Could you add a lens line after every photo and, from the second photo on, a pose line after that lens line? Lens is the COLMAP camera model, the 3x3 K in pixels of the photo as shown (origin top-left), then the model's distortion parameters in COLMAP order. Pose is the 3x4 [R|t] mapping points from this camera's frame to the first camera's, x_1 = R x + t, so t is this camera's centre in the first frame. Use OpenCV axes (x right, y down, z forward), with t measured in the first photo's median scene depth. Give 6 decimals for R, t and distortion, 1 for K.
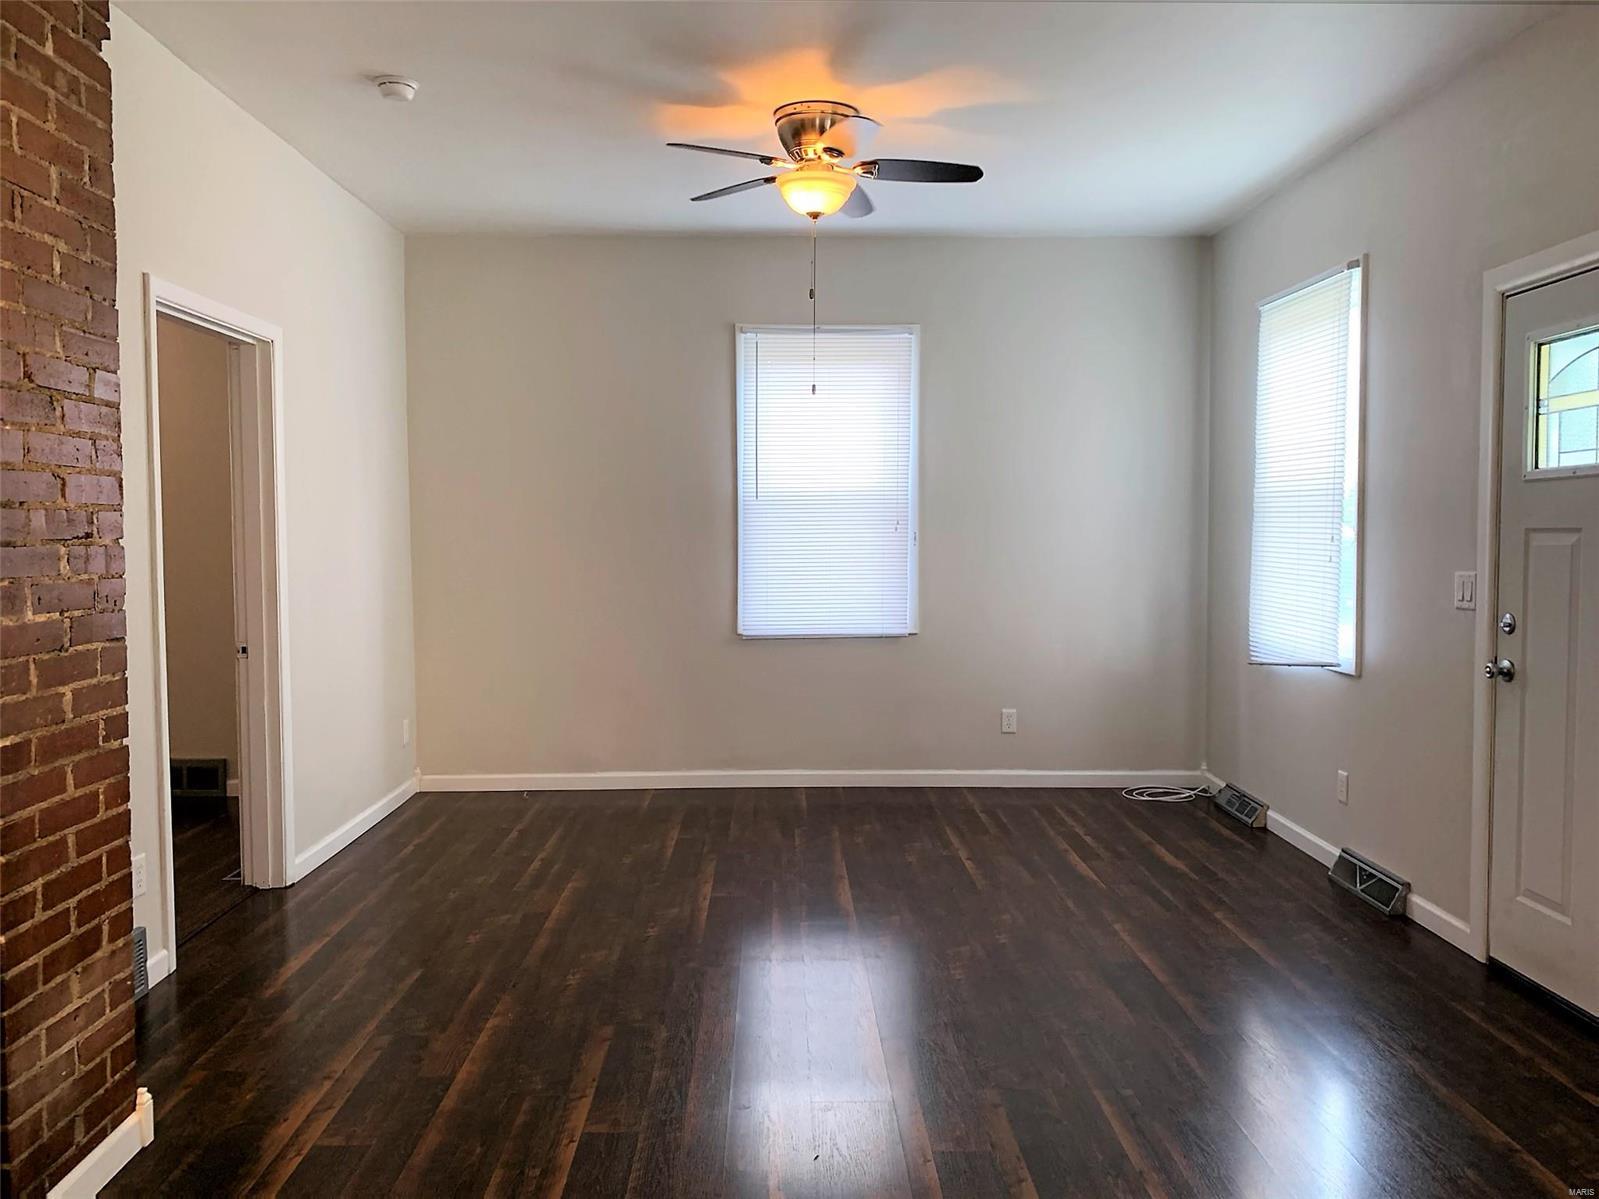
lens RADIAL K [[1214.2, 0, 799.5], [0, 1214.2, 599.5], [0, 0, 1]] dist [-0.001132, -0.000413]
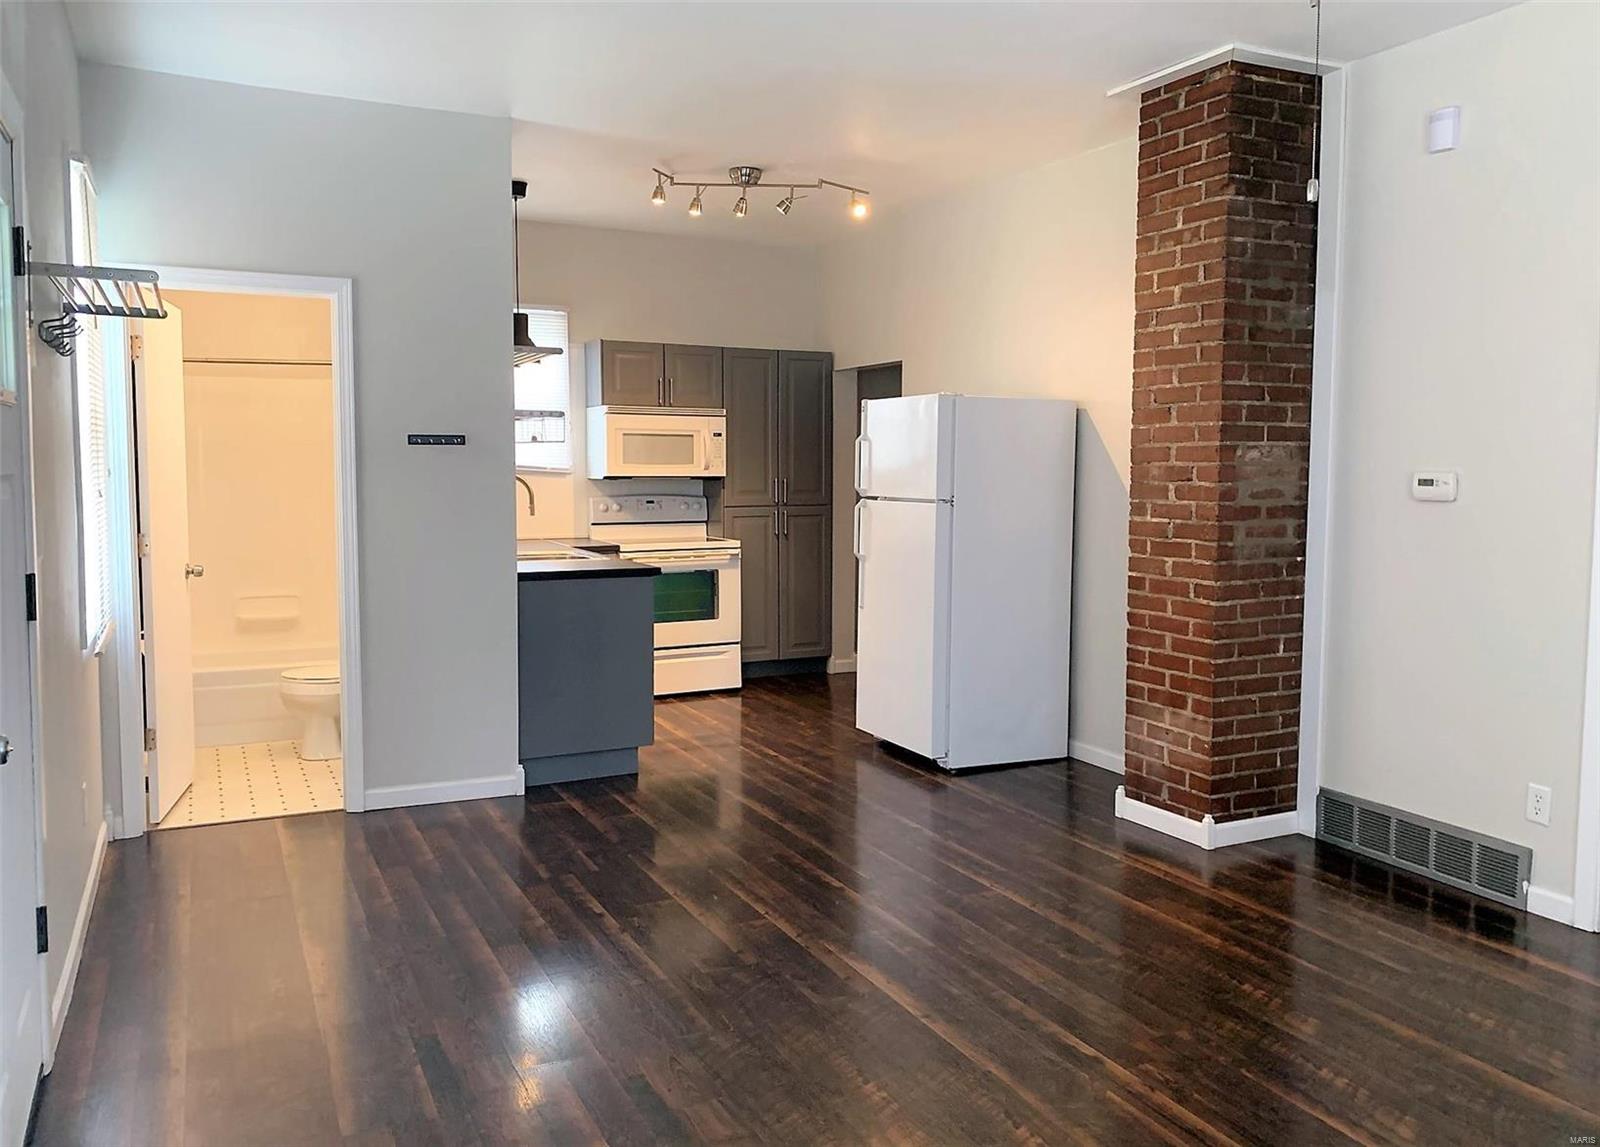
lens RADIAL K [[1254.9, 0, 802.1], [0, 1254.9, 586.9], [0, 0, 1]] dist [0.086004, -0.170125]
pose [[-0.908810, 0.034806, -0.415756, 0.542403], [-0.029727, 0.988579, 0.147741, -0.115972], [0.416150, 0.146627, -0.897396, 1.846114]]
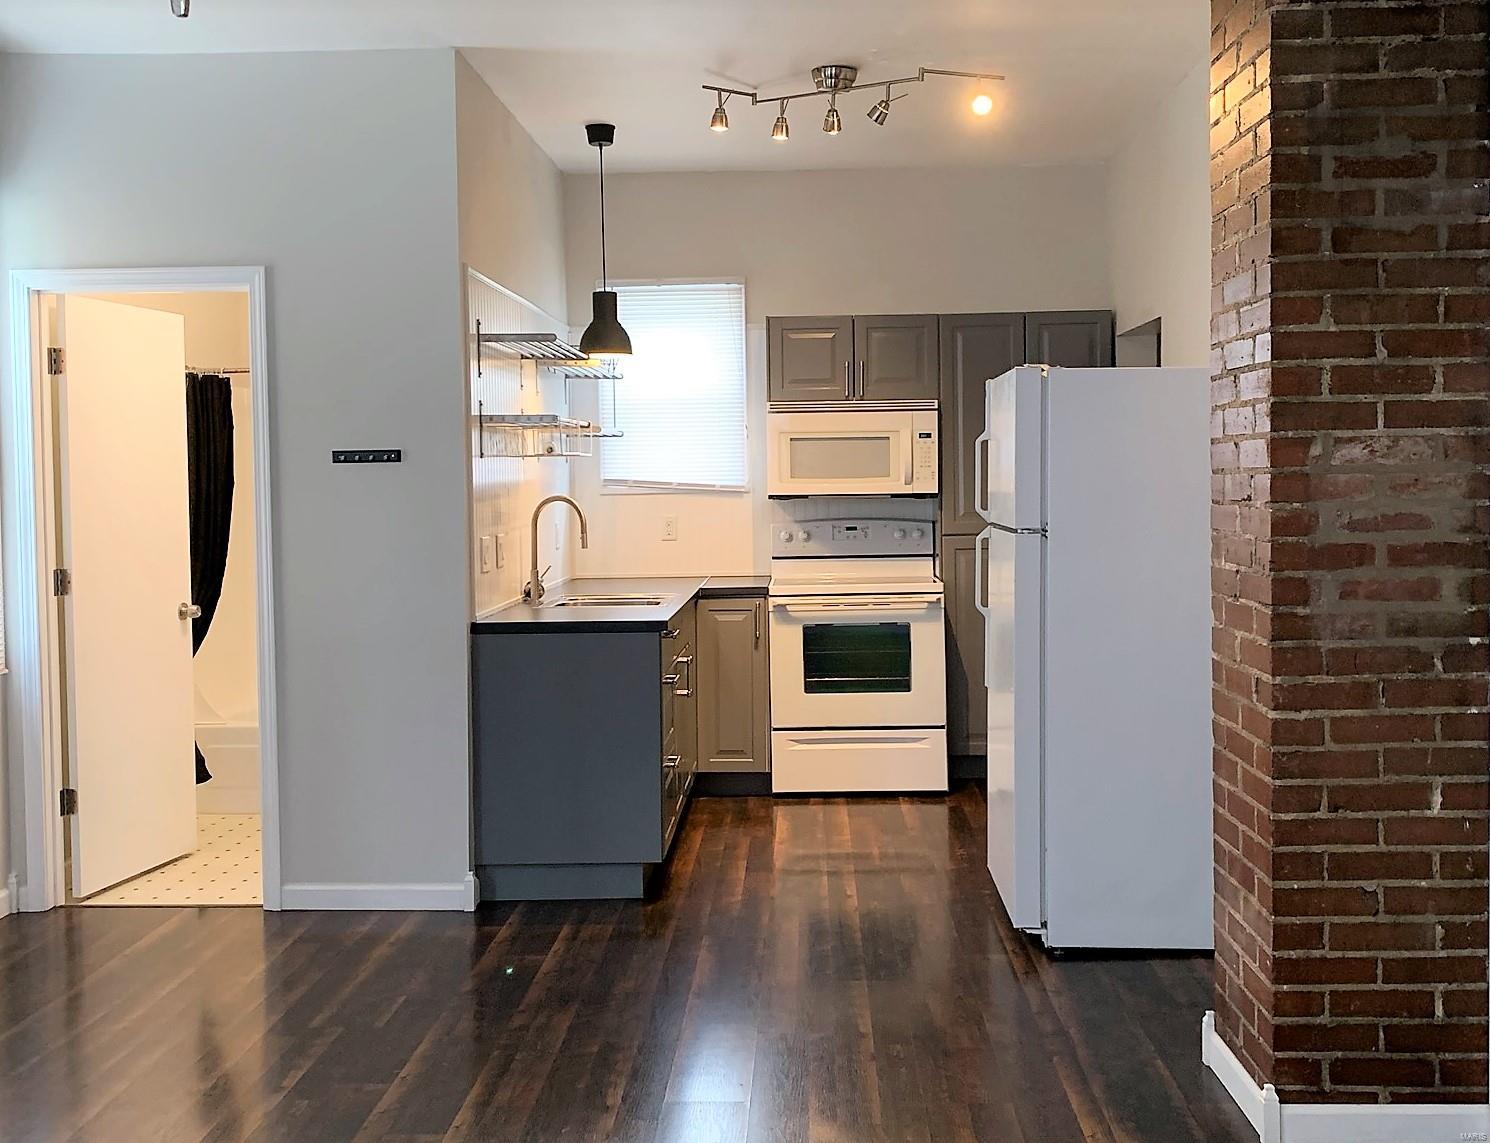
lens RADIAL K [[1596.5, 0, 745.0], [0, 1596.5, 571.5], [0, 0, 1]] dist [0.028261, -0.021613]
pose [[-0.997848, 0.007663, 0.065125, -0.178890], [0.015210, 0.993111, 0.116190, -0.116977], [-0.063786, 0.116931, -0.991090, 1.798069]]
